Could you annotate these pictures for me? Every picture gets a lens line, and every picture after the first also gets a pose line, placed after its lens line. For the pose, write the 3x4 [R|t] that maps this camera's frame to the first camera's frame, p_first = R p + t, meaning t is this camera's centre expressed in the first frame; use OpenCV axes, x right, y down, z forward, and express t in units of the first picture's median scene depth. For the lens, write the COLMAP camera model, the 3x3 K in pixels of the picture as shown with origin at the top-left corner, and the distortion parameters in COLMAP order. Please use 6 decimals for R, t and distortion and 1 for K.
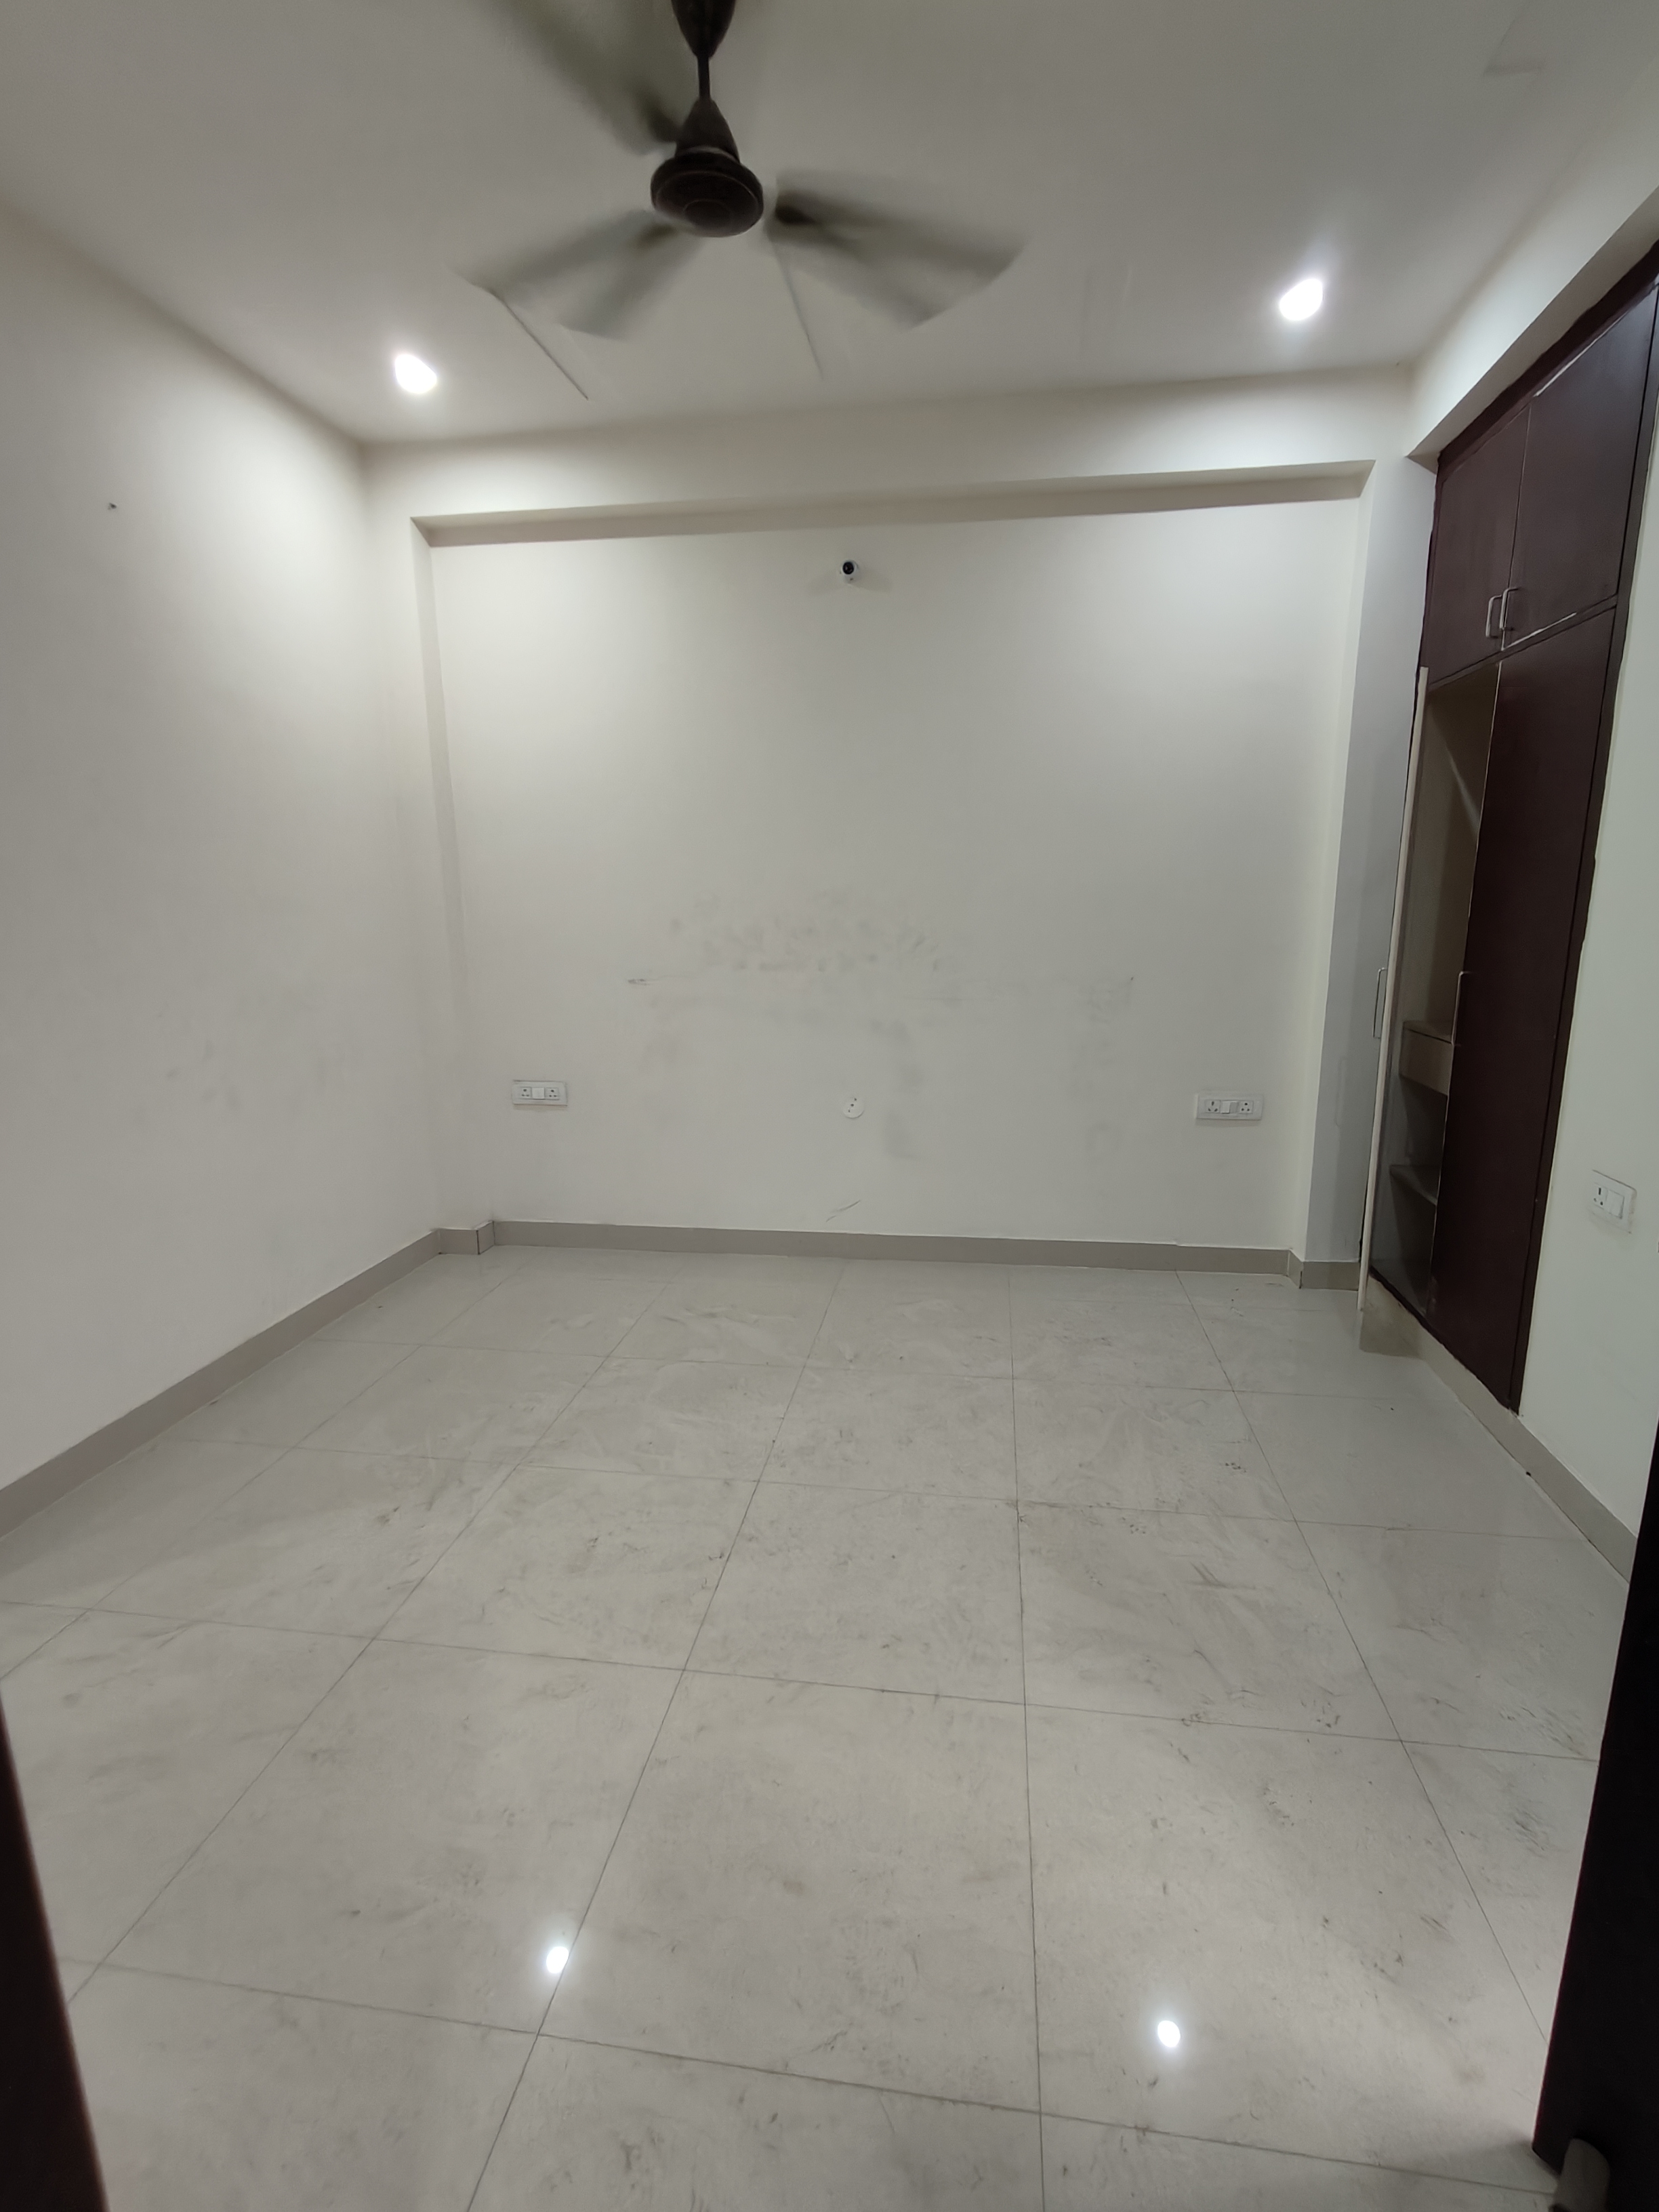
lens RADIAL K [[1035.4, 0, 836.5], [0, 1035.4, 1107.9], [0, 0, 1]] dist [-0.003348, 0.002451]
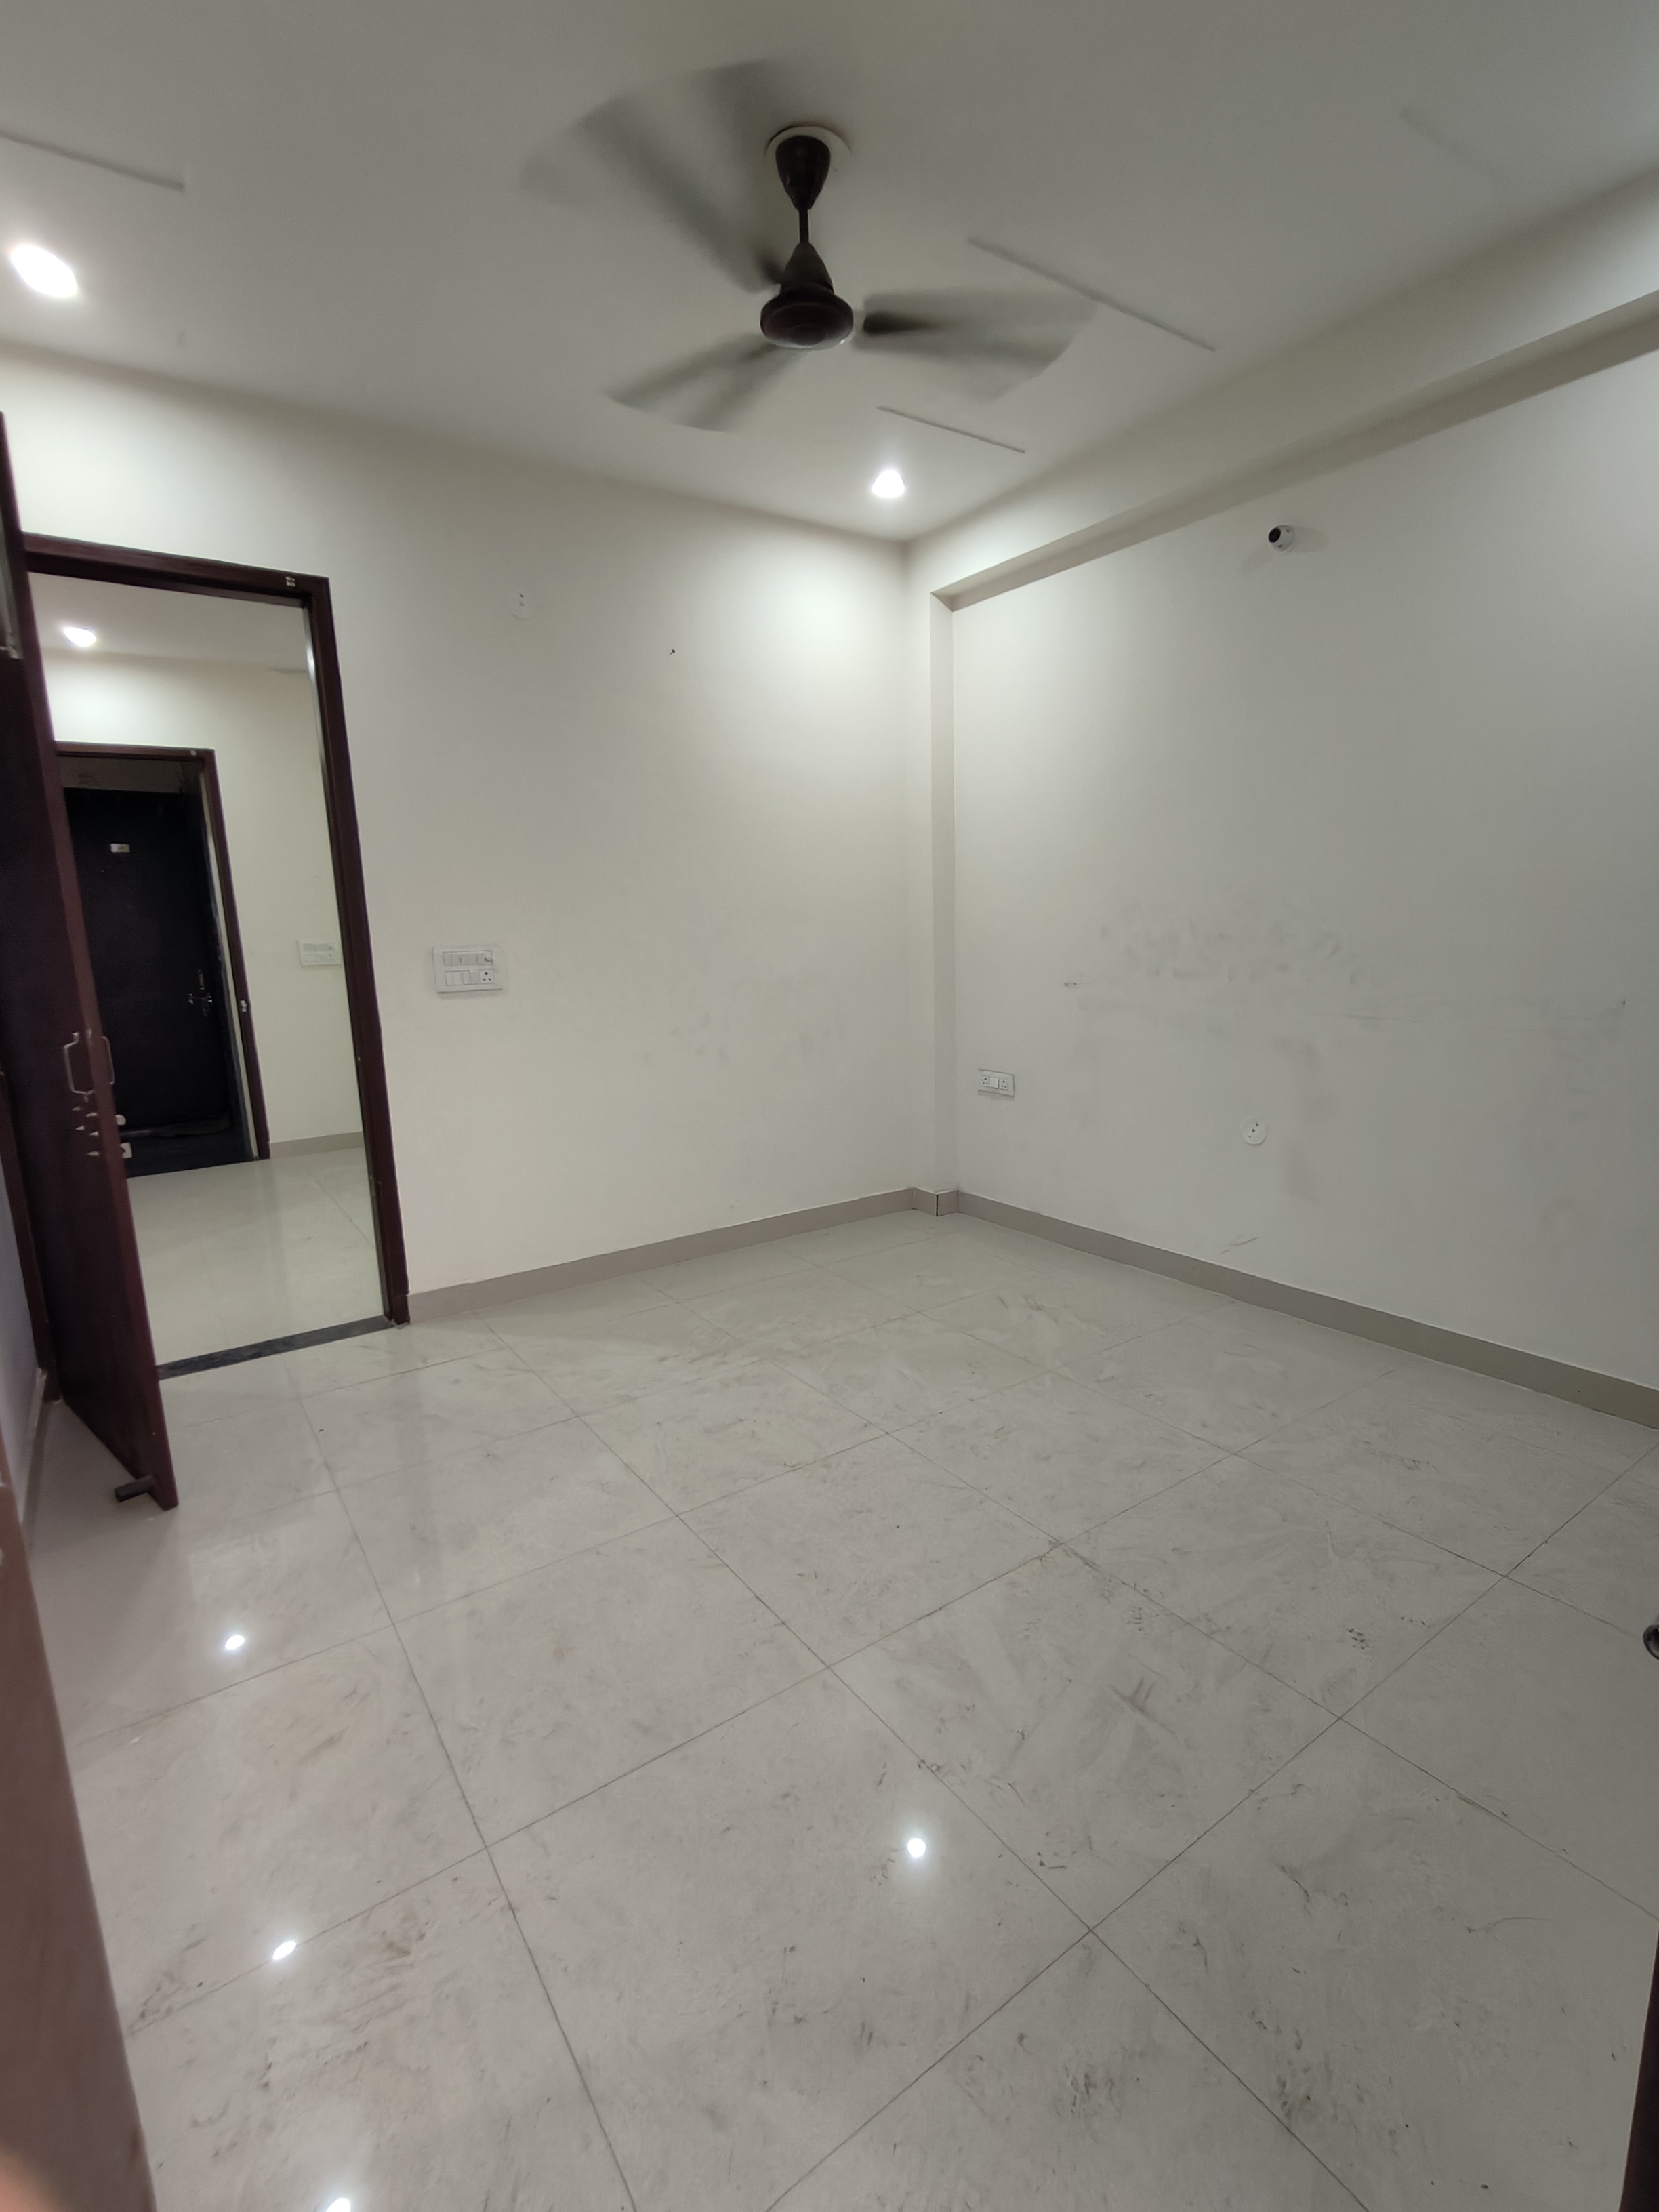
lens RADIAL K [[1035.4, 0, 840.3], [0, 1035.4, 1108.6], [0, 0, 1]] dist [-0.003348, 0.002451]
pose [[0.681294, 0.119913, -0.722122, 0.482305], [-0.128248, 0.990786, 0.043529, -0.016393], [0.720688, 0.062955, 0.690395, 0.138758]]
